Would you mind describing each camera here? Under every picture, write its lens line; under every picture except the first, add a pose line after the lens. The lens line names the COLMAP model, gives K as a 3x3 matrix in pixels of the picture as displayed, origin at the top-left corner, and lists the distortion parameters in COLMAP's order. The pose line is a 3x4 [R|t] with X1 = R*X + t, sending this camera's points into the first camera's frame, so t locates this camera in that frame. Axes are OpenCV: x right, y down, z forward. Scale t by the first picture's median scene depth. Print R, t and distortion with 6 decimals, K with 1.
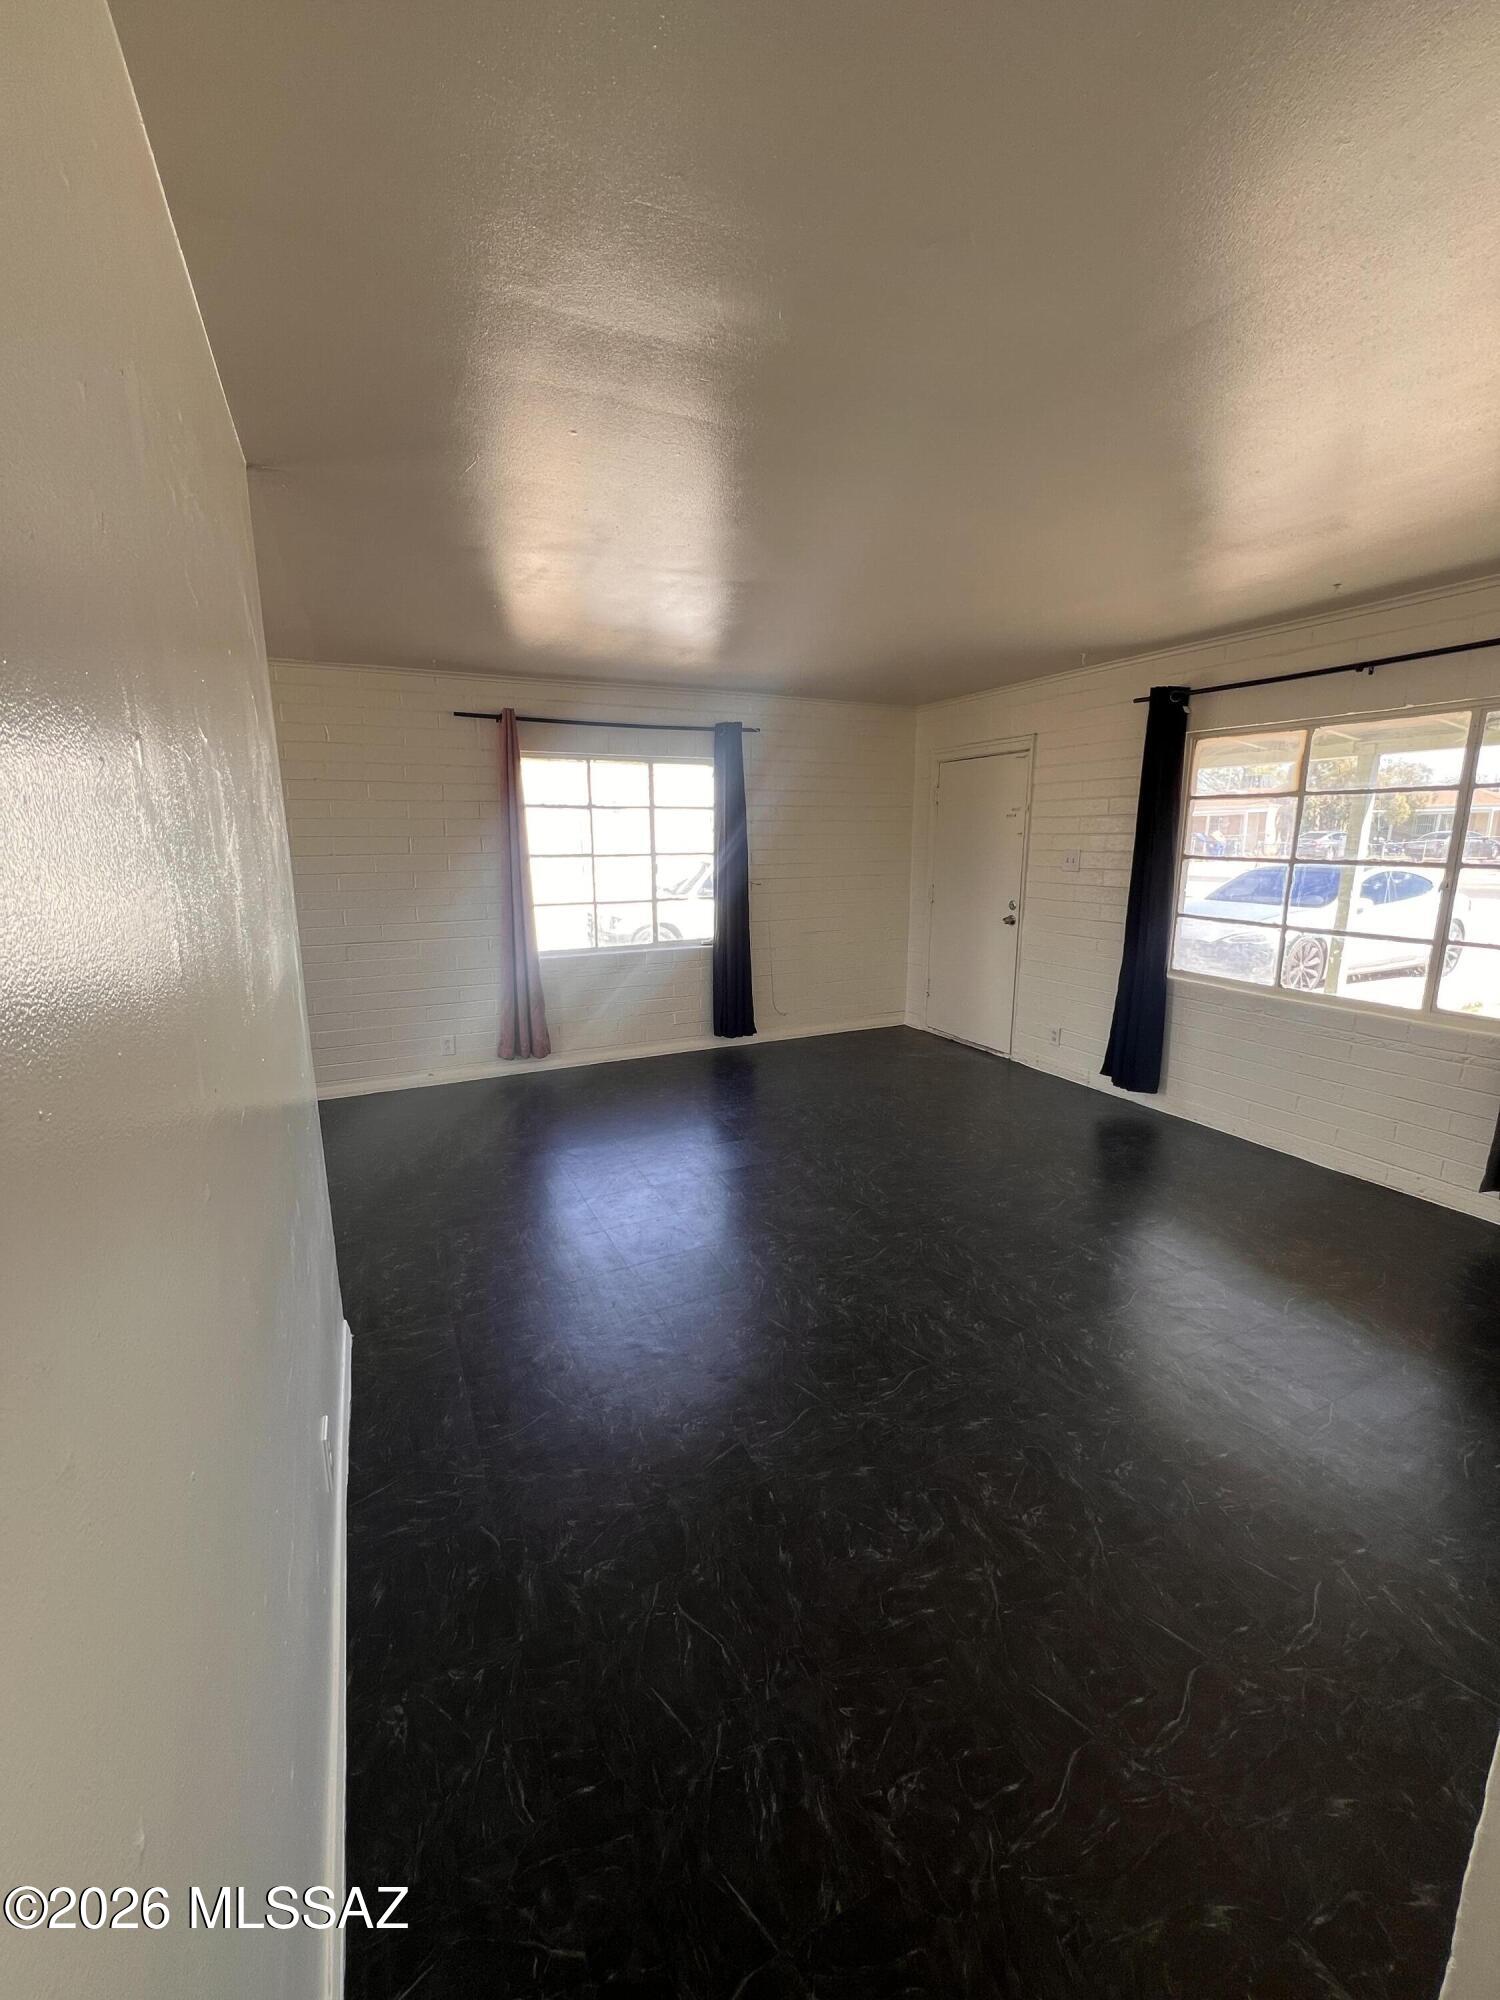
lens RADIAL K [[803.7, 0, 757.6], [0, 803.7, 997.5], [0, 0, 1]] dist [0.002088, 0.000046]
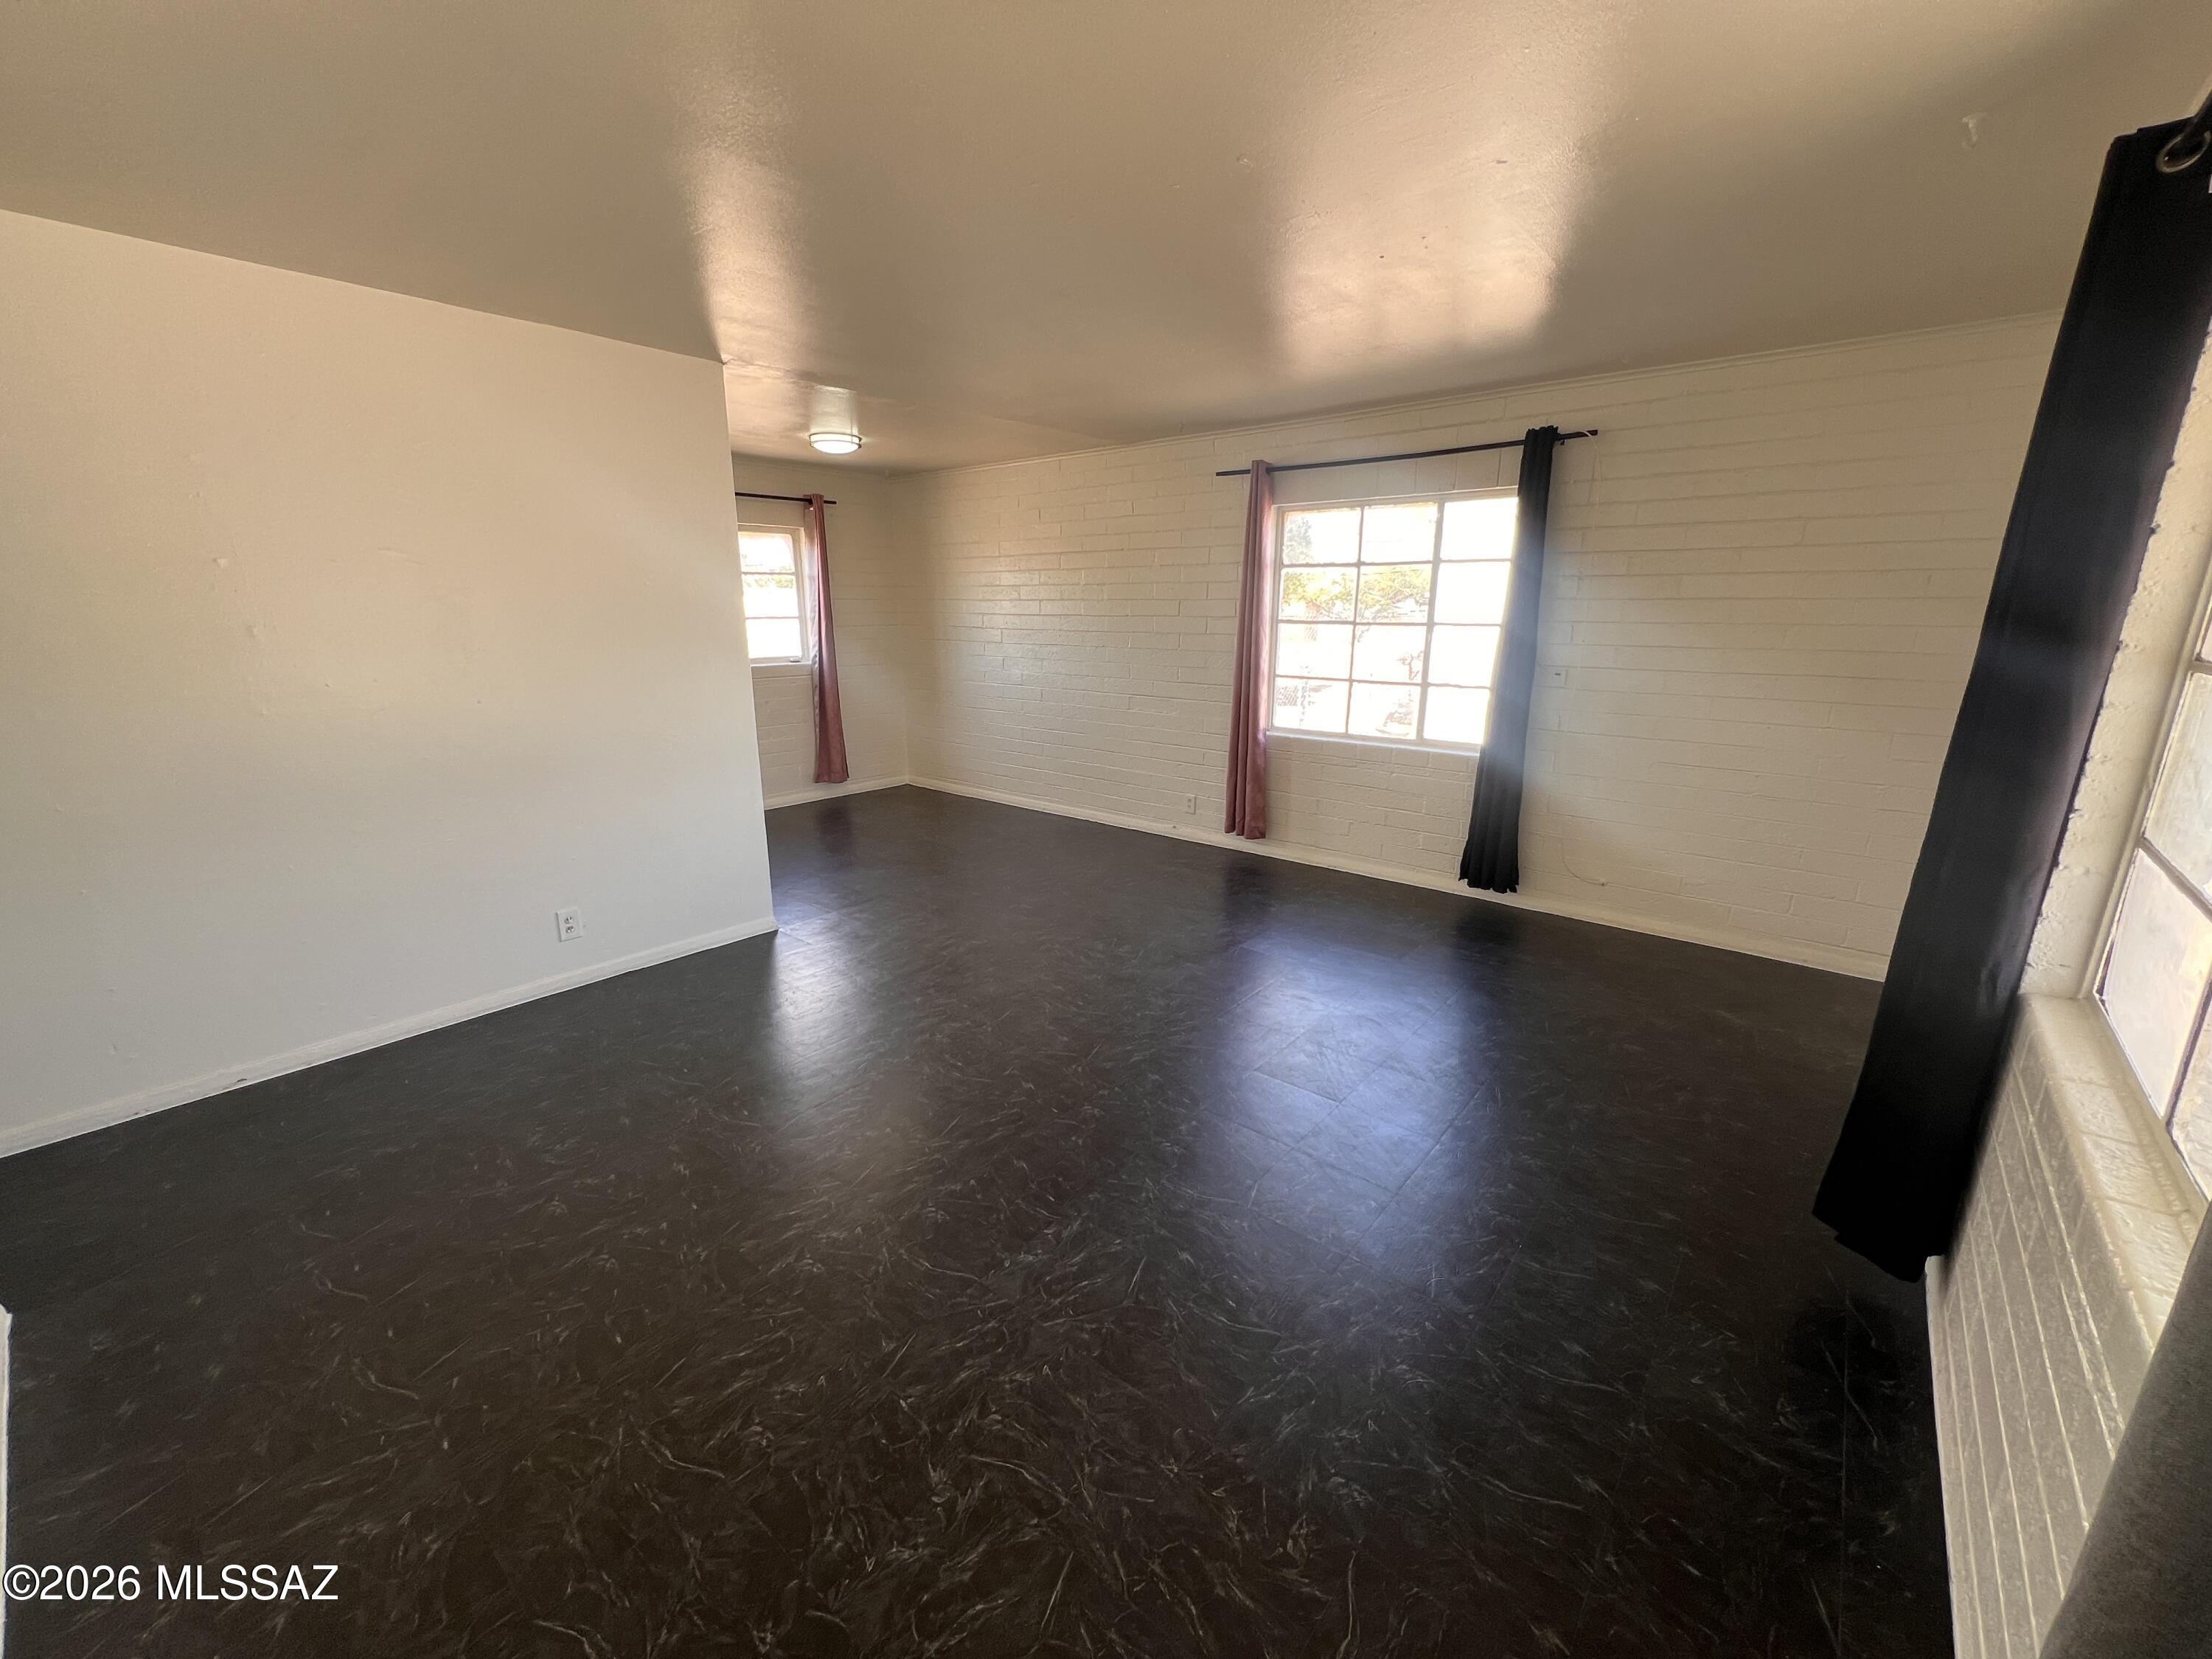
lens RADIAL K [[888.9, 0, 1110.6], [0, 888.9, 829.8], [0, 0, 1]] dist [0.002088, 0.000046]
pose [[0.410137, 0.231047, -0.882272, 0.558297], [-0.185467, 0.968294, 0.167358, -0.075924], [0.892967, 0.094992, 0.439985, 0.386383]]
